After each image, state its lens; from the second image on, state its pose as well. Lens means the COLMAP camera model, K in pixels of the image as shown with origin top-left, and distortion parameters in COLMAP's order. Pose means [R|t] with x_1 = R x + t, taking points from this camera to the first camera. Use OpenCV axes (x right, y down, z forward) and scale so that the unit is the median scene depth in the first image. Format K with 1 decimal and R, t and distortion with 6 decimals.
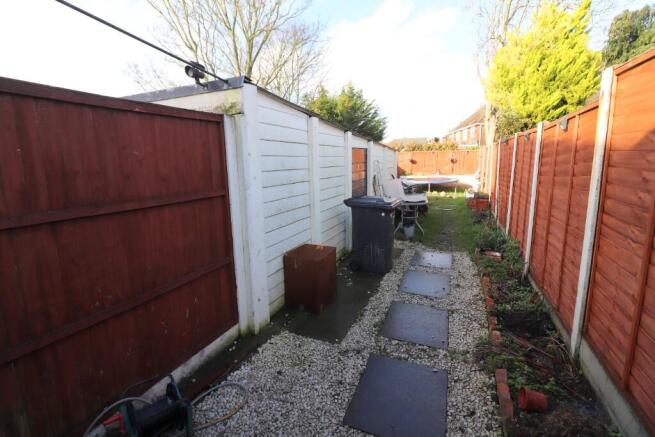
lens RADIAL K [[306.0, 0, 315.6], [0, 306.0, 220.1], [0, 0, 1]] dist [0.000008, -0.000037]
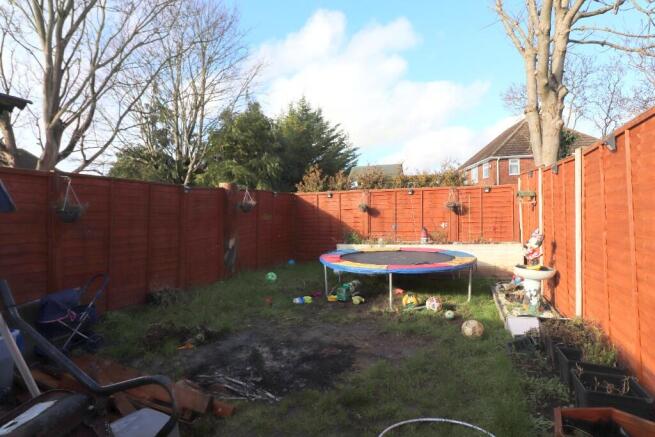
lens RADIAL K [[380.7, 0, 327.5], [0, 380.7, 218.5], [0, 0, 1]] dist [0.000889, 0.000139]
pose [[0.996901, 0.005127, 0.078503, 0.210128], [0.009284, 0.983234, -0.182111, -0.079964], [-0.078120, 0.182276, 0.980139, 0.460318]]
